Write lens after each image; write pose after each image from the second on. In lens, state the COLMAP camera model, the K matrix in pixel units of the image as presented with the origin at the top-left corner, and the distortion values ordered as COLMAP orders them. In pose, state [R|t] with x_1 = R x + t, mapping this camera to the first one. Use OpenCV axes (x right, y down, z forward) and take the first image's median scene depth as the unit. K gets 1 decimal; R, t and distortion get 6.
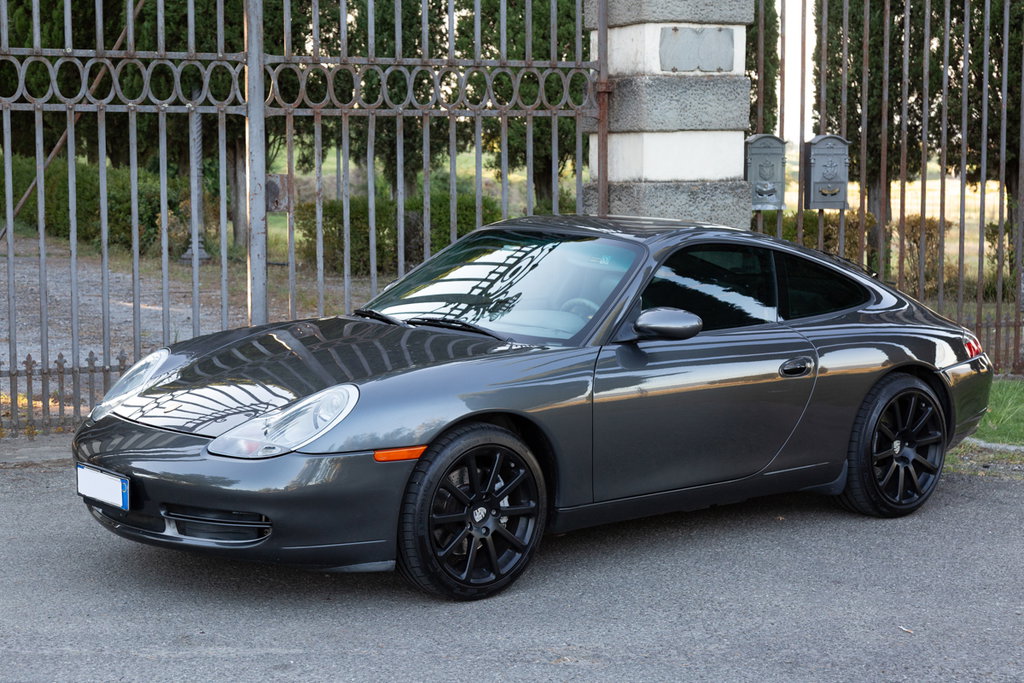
lens RADIAL K [[1843.4, 0, 508.5], [0, 1843.4, 344.1], [0, 0, 1]] dist [0.069219, 0.000000]
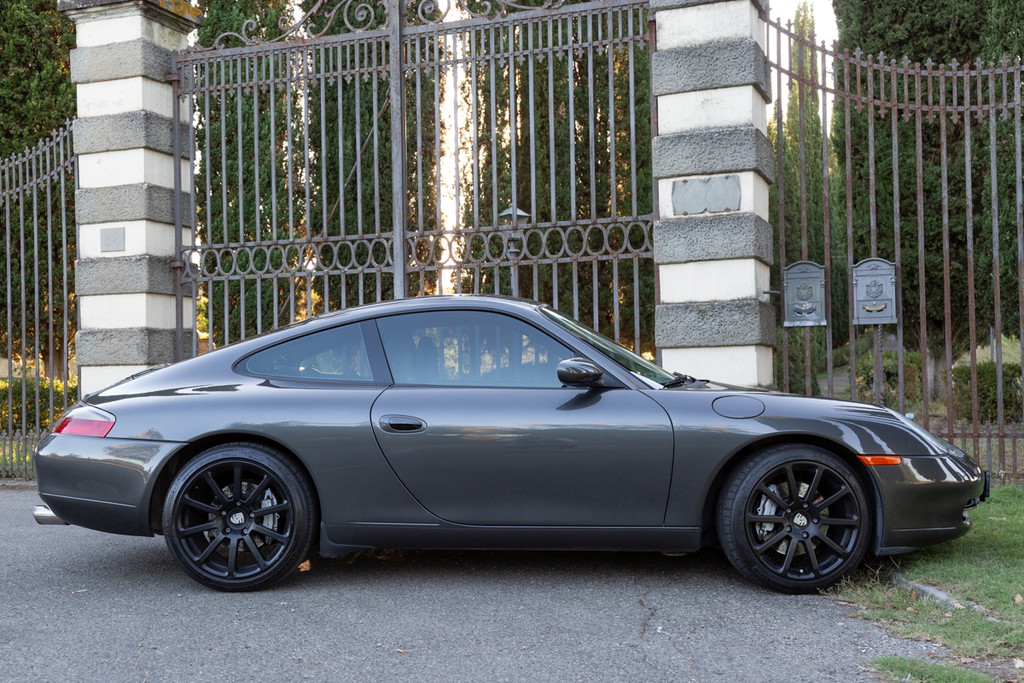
lens RADIAL K [[1187.2, 0, 495.6], [0, 1187.2, 361.8], [0, 0, 1]] dist [0.033308, 0.000000]
pose [[0.693921, -0.026735, -0.719555, 0.577321], [-0.060834, 0.993561, -0.095582, 0.034744], [0.717477, 0.110100, 0.687826, 0.373468]]
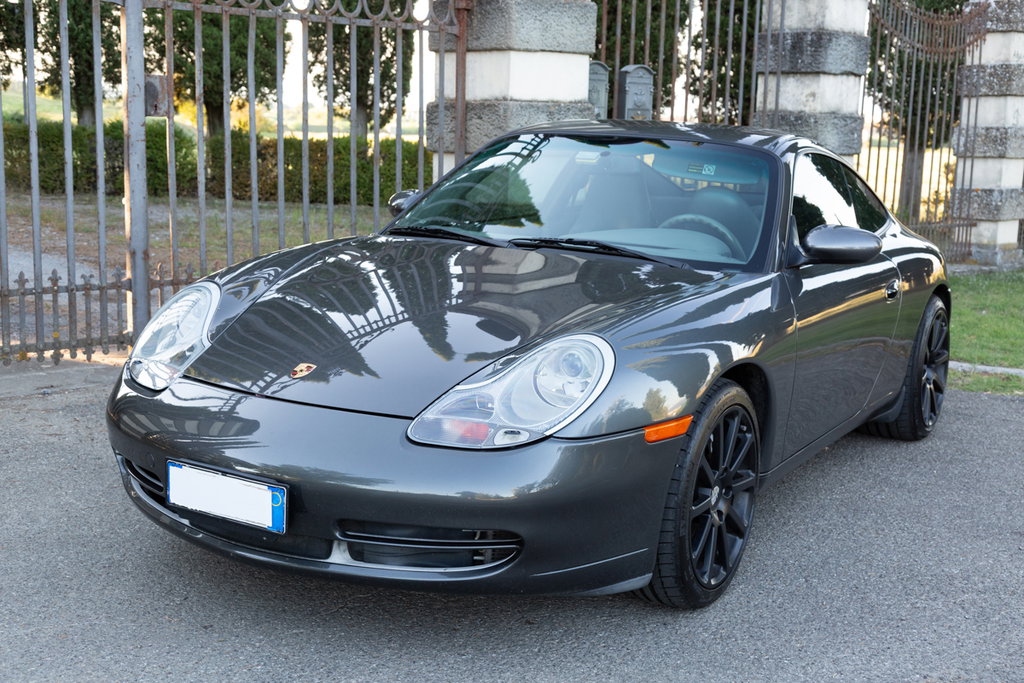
lens RADIAL K [[1296.1, 0, 515.8], [0, 1296.1, 336.7], [0, 0, 1]] dist [0.047587, 0.000000]
pose [[0.941025, -0.028464, 0.337138, -0.168972], [0.005756, 0.997657, 0.068165, -0.006996], [-0.338288, -0.062204, 0.938984, 0.322916]]
